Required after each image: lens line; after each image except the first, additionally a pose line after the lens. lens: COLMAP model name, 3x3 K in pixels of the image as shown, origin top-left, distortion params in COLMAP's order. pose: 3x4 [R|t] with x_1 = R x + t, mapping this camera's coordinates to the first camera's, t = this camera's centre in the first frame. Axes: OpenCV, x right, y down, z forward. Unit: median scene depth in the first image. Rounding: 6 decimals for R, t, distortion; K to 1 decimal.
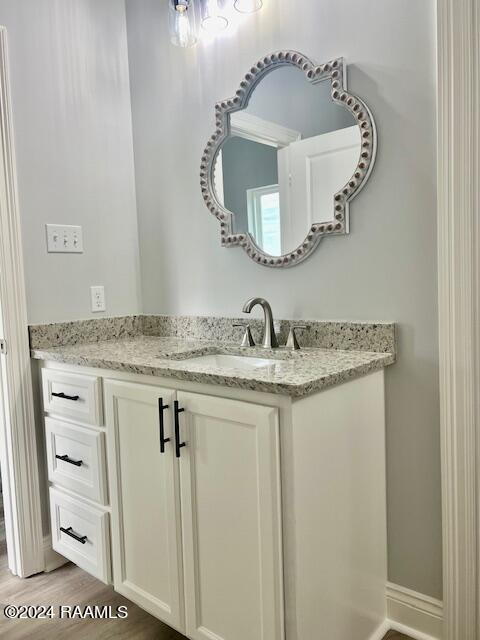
lens RADIAL K [[484.7, 0, 242.1], [0, 484.7, 319.4], [0, 0, 1]] dist [0.039789, -0.003761]
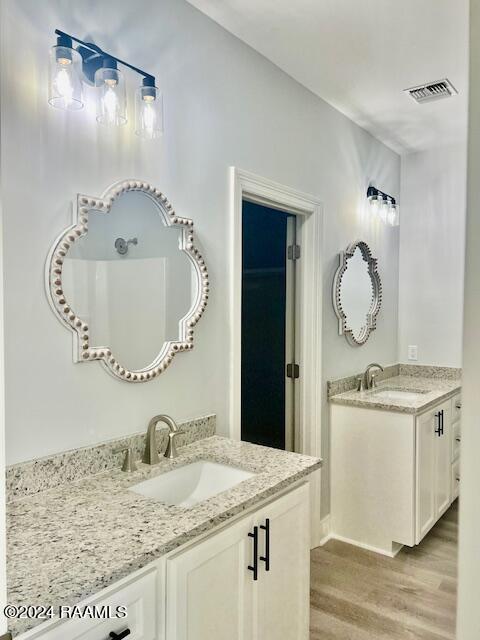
lens RADIAL K [[484.7, 0, 242.0], [0, 484.7, 319.9], [0, 0, 1]] dist [0.039789, -0.003761]
pose [[-0.065664, 0.005669, 0.997826, -1.074946], [0.063236, 0.997997, -0.001508, -0.249119], [-0.995836, 0.062999, -0.065891, 0.941935]]
